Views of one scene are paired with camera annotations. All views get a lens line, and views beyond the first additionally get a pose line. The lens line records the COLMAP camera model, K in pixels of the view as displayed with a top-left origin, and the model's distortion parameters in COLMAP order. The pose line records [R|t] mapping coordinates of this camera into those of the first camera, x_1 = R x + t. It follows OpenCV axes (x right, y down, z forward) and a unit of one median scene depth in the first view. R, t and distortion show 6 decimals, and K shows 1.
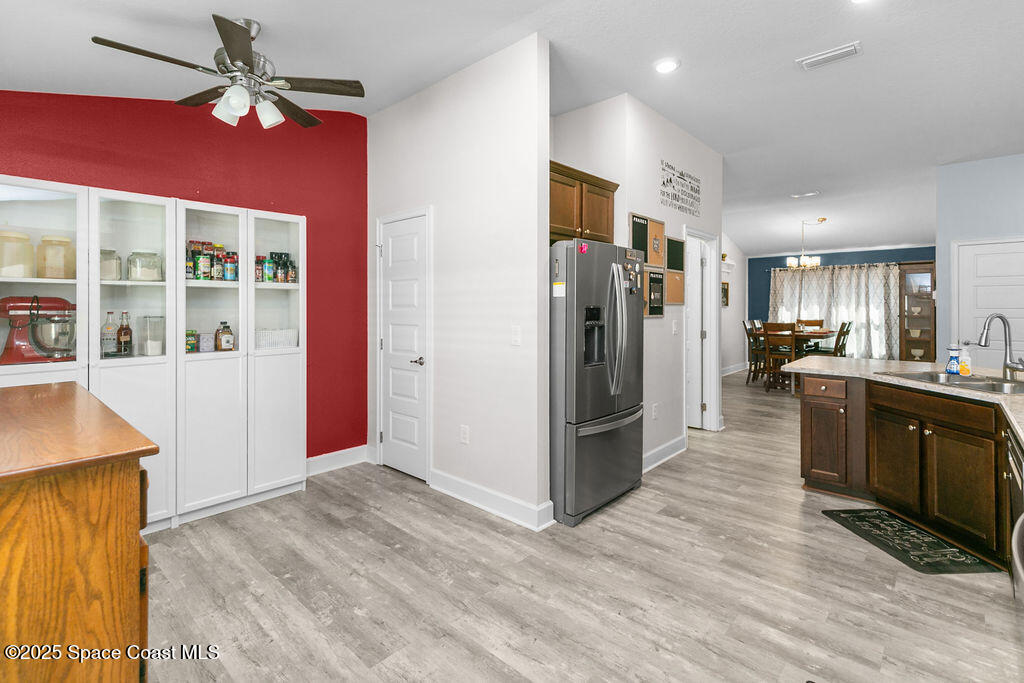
lens RADIAL K [[478.2, 0, 511.9], [0, 478.2, 310.6], [0, 0, 1]] dist [0.010091, -0.000261]
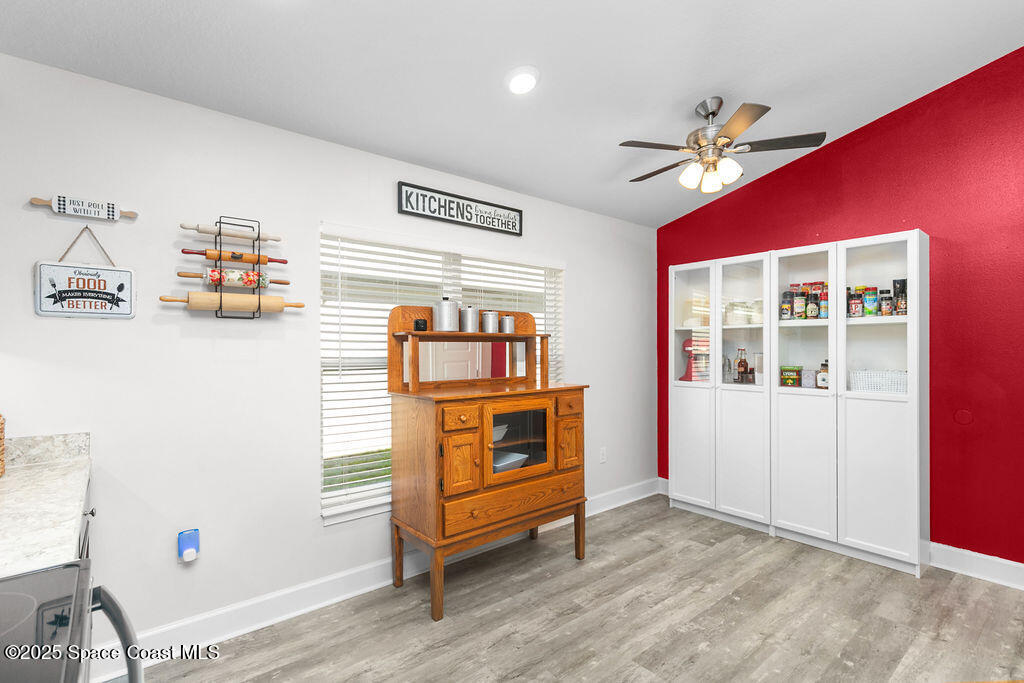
lens RADIAL K [[489.6, 0, 507.9], [0, 489.6, 345.0], [0, 0, 1]] dist [0.017122, 0.000367]
pose [[-0.143218, -0.001927, -0.989689, 0.566388], [-0.004554, 0.999989, -0.001288, -0.002658], [0.989681, 0.004323, -0.143225, 0.541249]]
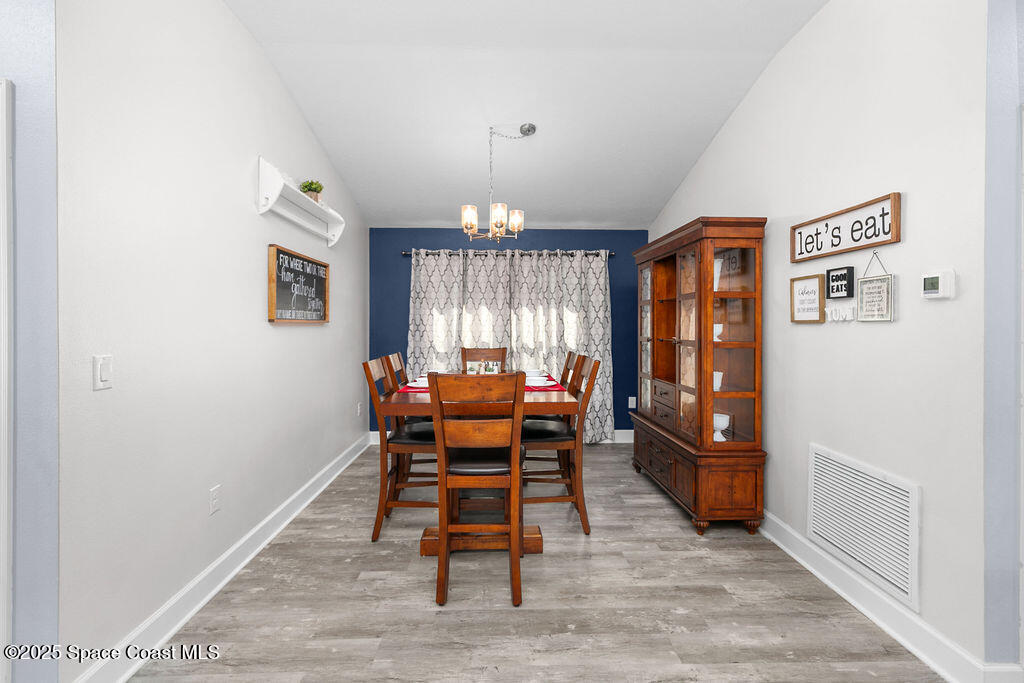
lens RADIAL K [[462.8, 0, 513.2], [0, 462.8, 325.2], [0, 0, 1]] dist [0.001870, -0.000013]
pose [[0.714871, -0.000462, 0.699256, 0.935806], [0.003571, 0.999989, -0.002990, -0.015300], [-0.699247, 0.004634, 0.714865, 1.958555]]
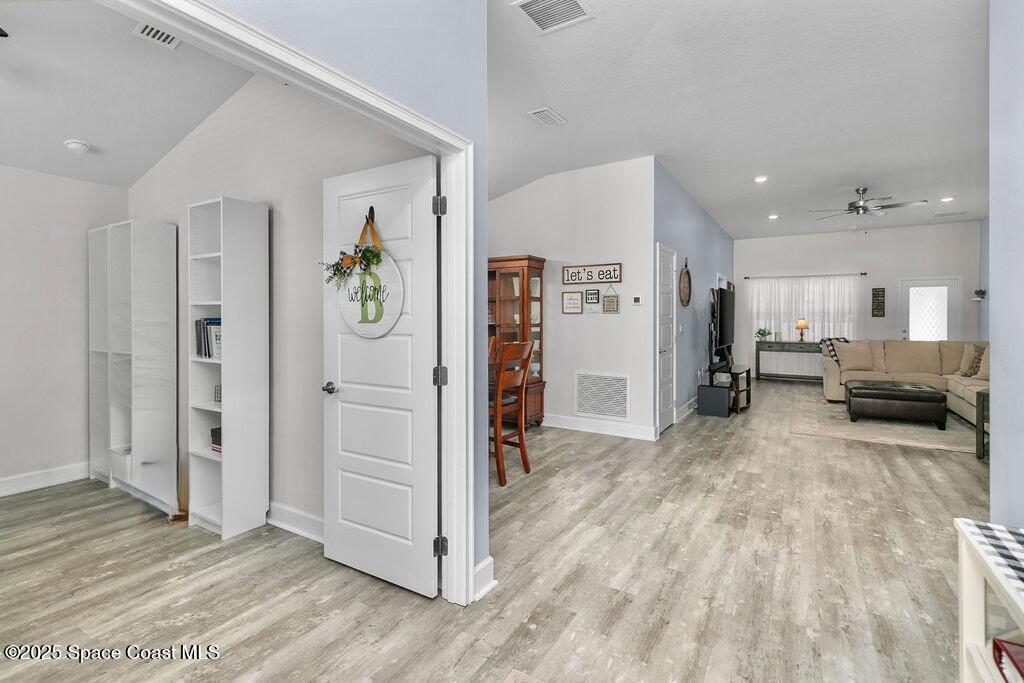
lens RADIAL K [[478.2, 0, 511.9], [0, 478.2, 310.6], [0, 0, 1]] dist [0.010091, -0.000261]
pose [[-0.192630, 0.014592, 0.981163, 0.112729], [0.007532, 0.999882, -0.013392, -0.009291], [-0.981243, 0.004810, -0.192717, 2.813777]]
